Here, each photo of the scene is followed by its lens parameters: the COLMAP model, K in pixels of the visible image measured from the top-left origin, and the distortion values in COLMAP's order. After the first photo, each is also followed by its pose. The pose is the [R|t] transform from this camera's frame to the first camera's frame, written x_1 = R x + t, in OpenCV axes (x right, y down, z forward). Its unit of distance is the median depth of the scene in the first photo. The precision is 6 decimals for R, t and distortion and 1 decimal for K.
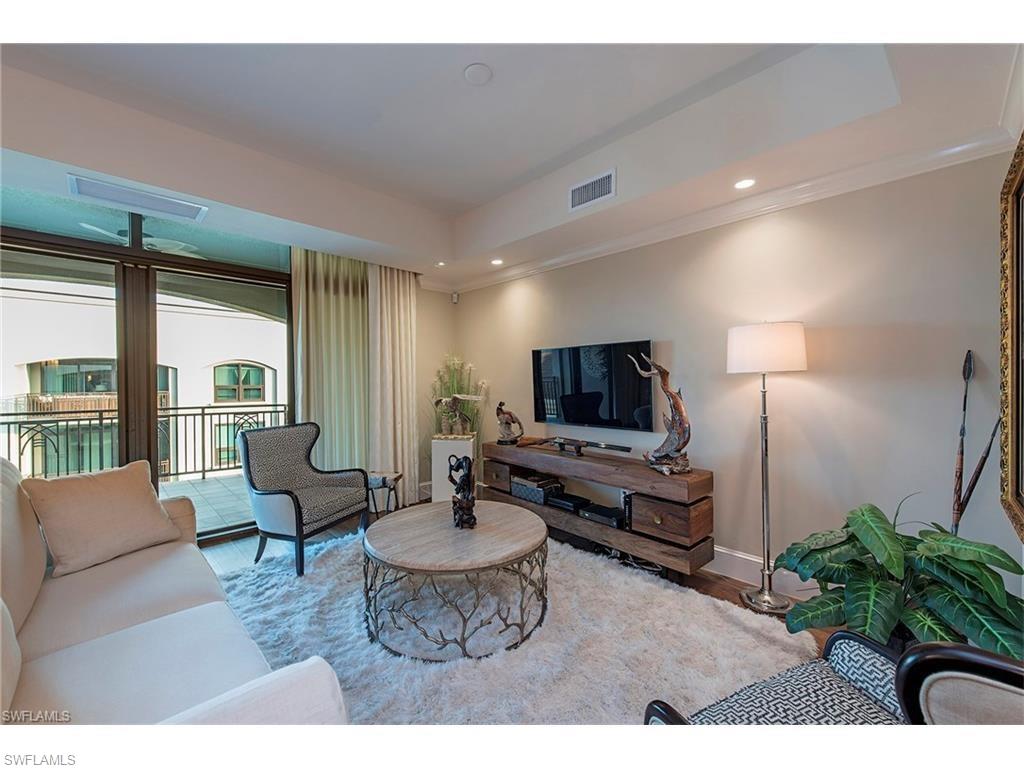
lens RADIAL K [[417.6, 0, 512.0], [0, 417.6, 384.0], [0, 0, 1]] dist [-0.000633, -0.000094]
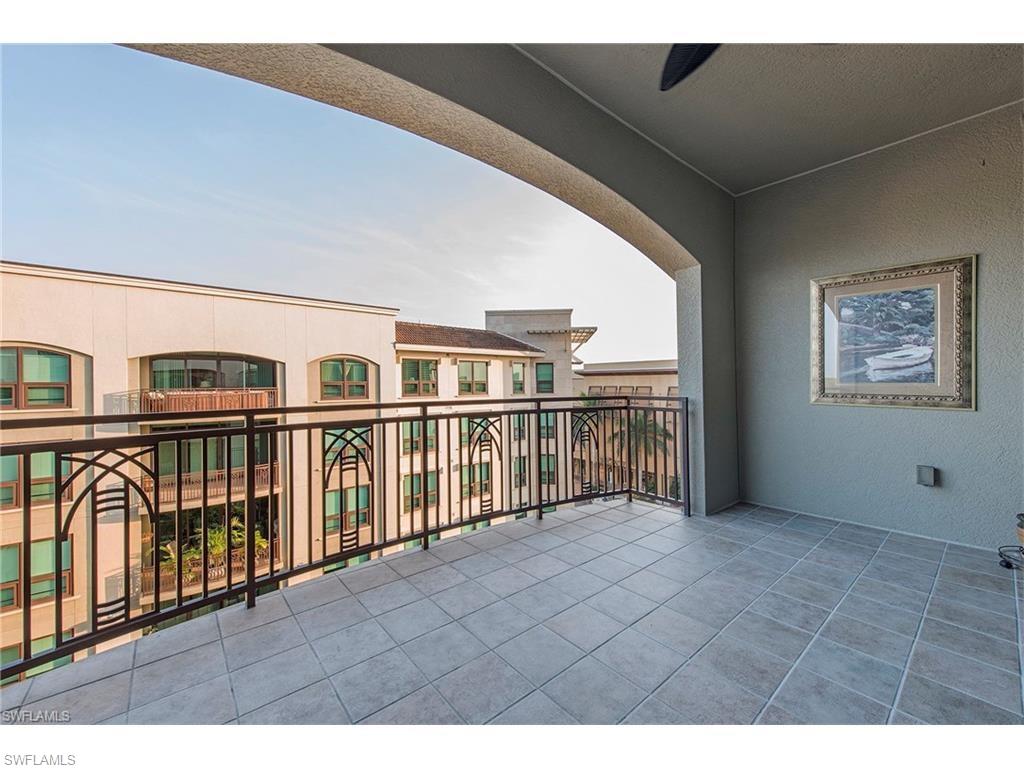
lens RADIAL K [[411.7, 0, 512.0], [0, 411.7, 384.0], [0, 0, 1]] dist [0.000266, 0.000018]
pose [[0.997154, 0.000431, -0.075393, -0.235130], [-0.000659, 0.999995, -0.003006, 0.011488], [0.075391, 0.003047, 0.997149, 0.131785]]
